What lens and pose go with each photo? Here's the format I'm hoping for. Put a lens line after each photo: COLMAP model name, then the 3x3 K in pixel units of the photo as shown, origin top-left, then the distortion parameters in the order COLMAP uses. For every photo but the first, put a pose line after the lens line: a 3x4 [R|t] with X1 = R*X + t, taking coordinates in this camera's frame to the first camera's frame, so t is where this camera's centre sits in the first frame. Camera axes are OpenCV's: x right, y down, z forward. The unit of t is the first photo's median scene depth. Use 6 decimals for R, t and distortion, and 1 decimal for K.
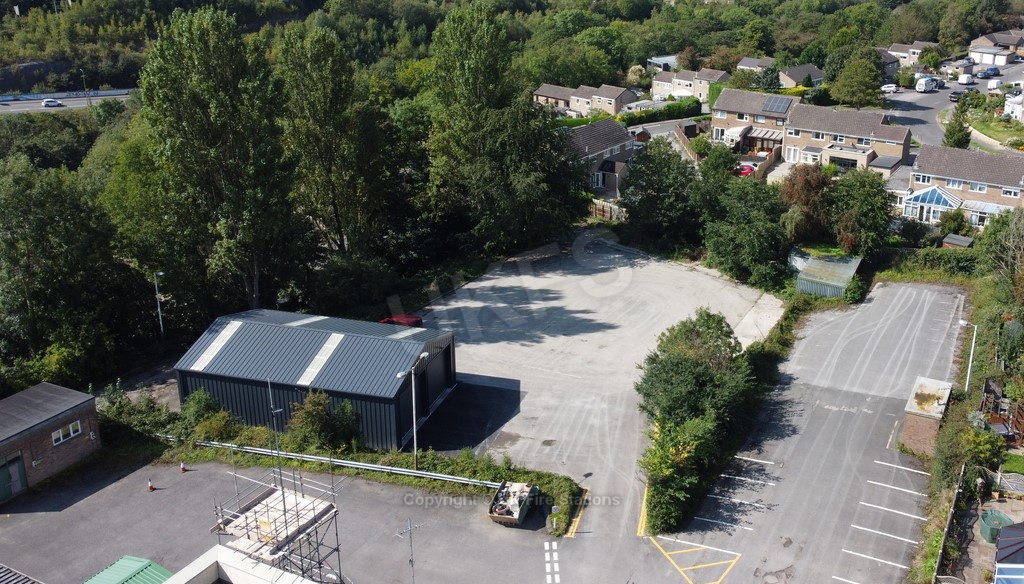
lens RADIAL K [[990.0, 0, 639.3], [0, 990.0, 227.2], [0, 0, 1]] dist [0.001127, 0.000000]
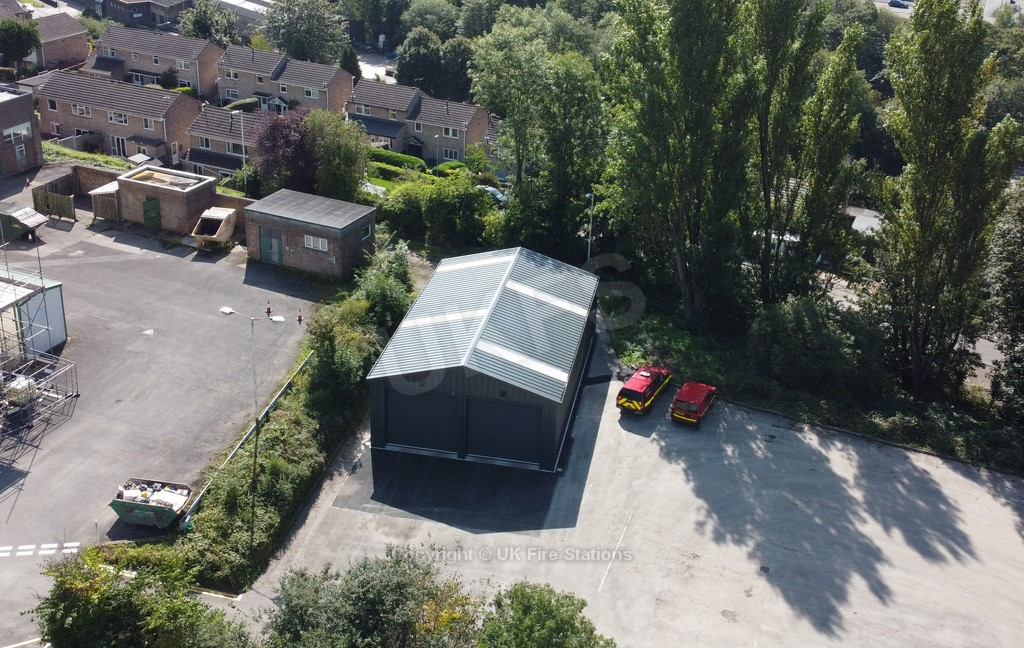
lens RADIAL K [[1143.4, 0, 522.0], [0, 1143.4, 227.7], [0, 0, 1]] dist [0.002932, 0.000000]
pose [[0.032597, 0.355320, -0.934176, 0.475129], [-0.350376, 0.879420, 0.322267, -0.229915], [0.936042, 0.316808, 0.153162, 0.751965]]
